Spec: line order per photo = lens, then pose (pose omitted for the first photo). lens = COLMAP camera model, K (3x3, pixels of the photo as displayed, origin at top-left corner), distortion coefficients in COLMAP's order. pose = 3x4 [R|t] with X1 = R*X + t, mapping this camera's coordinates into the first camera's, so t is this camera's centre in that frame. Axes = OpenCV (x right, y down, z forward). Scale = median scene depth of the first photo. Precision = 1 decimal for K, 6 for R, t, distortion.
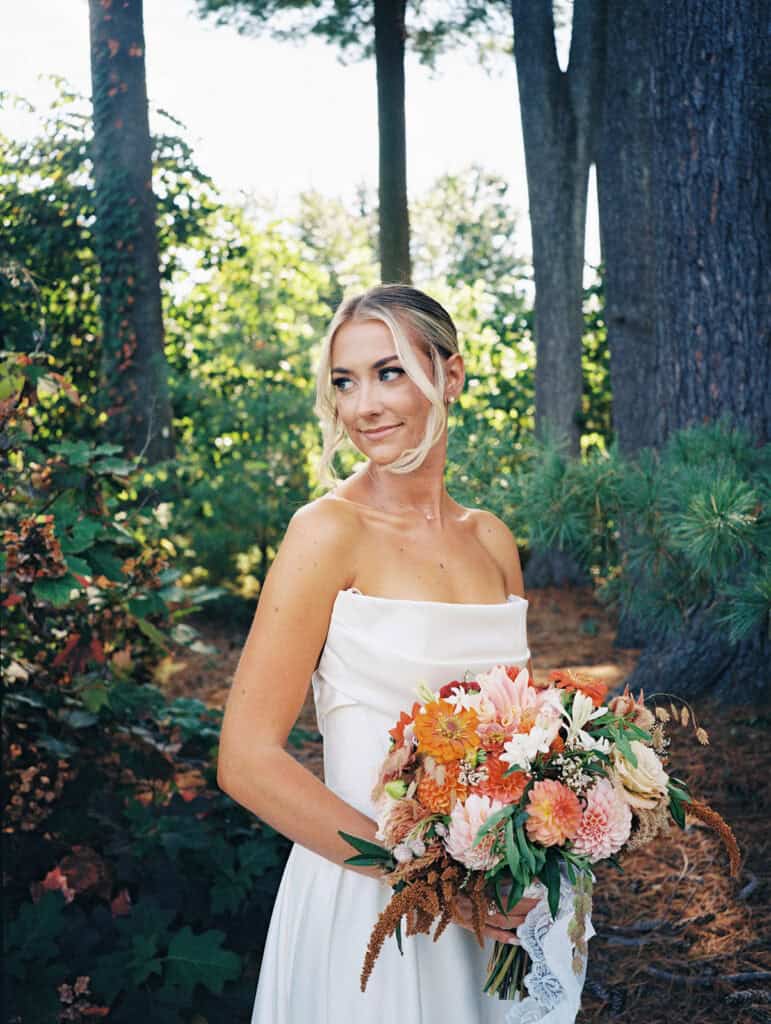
lens RADIAL K [[1107.6, 0, 385.5], [0, 1107.6, 512.0], [0, 0, 1]] dist [0.019100, -0.015978]
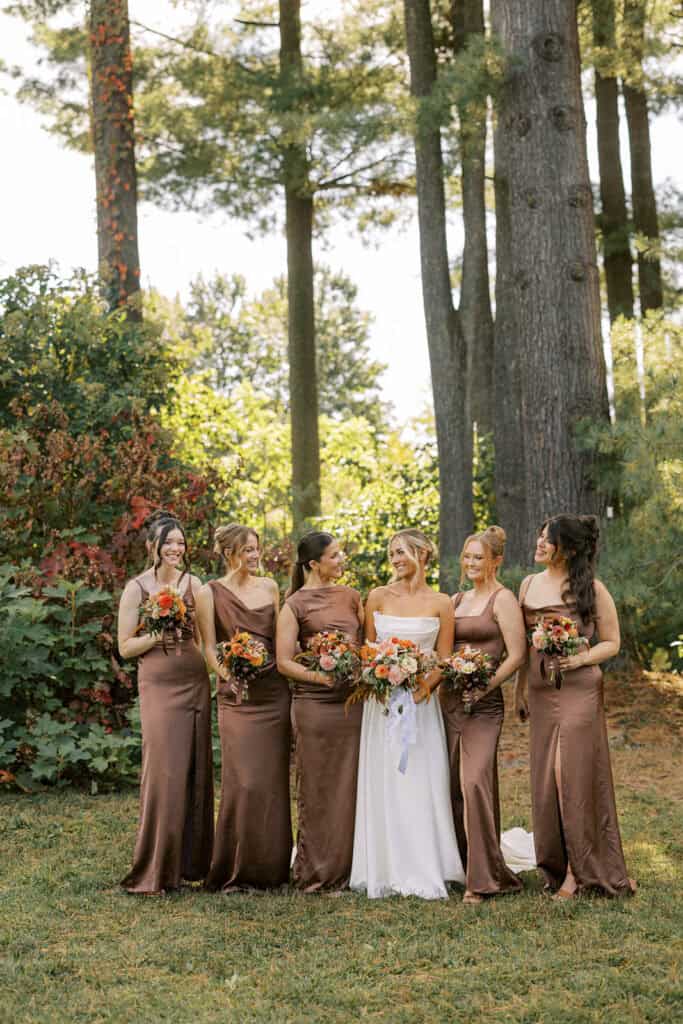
lens RADIAL K [[1399.6, 0, 341.5], [0, 1399.6, 512.0], [0, 0, 1]] dist [0.016697, 0.001433]
pose [[0.993175, 0.003372, 0.116587, -0.220296], [0.008030, 0.995234, -0.097183, 0.049952], [-0.116359, 0.097455, 0.988414, -0.840604]]
